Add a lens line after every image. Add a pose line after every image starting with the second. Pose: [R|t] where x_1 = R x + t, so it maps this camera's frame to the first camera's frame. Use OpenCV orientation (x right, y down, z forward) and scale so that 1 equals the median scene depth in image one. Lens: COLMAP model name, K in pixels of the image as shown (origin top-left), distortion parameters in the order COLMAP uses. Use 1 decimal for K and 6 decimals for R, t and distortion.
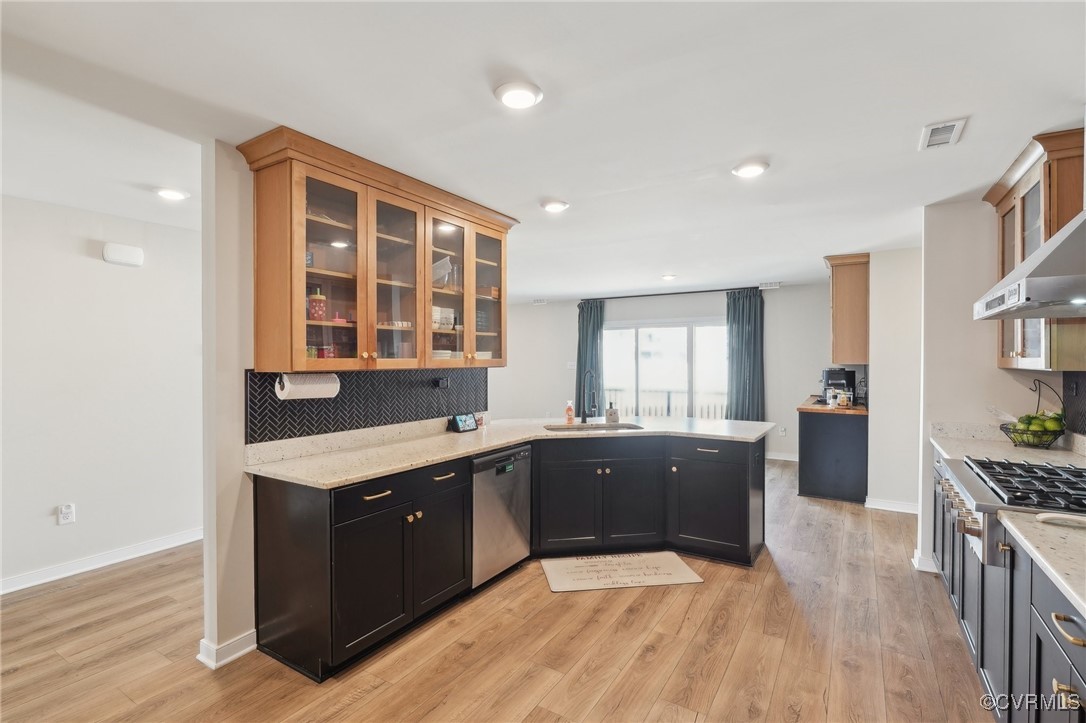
lens RADIAL K [[516.5, 0, 539.8], [0, 516.5, 360.0], [0, 0, 1]] dist [0.004210, -0.000577]
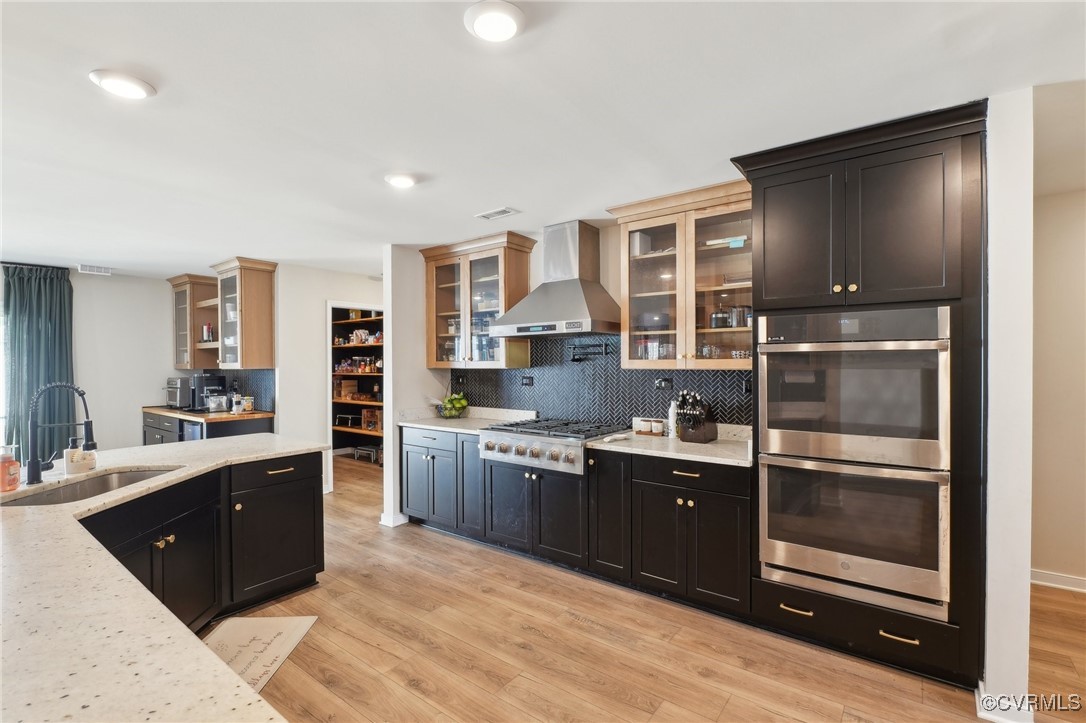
lens RADIAL K [[472.8, 0, 581.8], [0, 472.8, 362.7], [0, 0, 1]] dist [-0.015488, 0.001039]
pose [[0.072029, -0.000951, 0.997402, -0.460324], [0.009197, 0.999958, 0.000289, 0.002813], [-0.997360, 0.009153, 0.072034, 0.515822]]
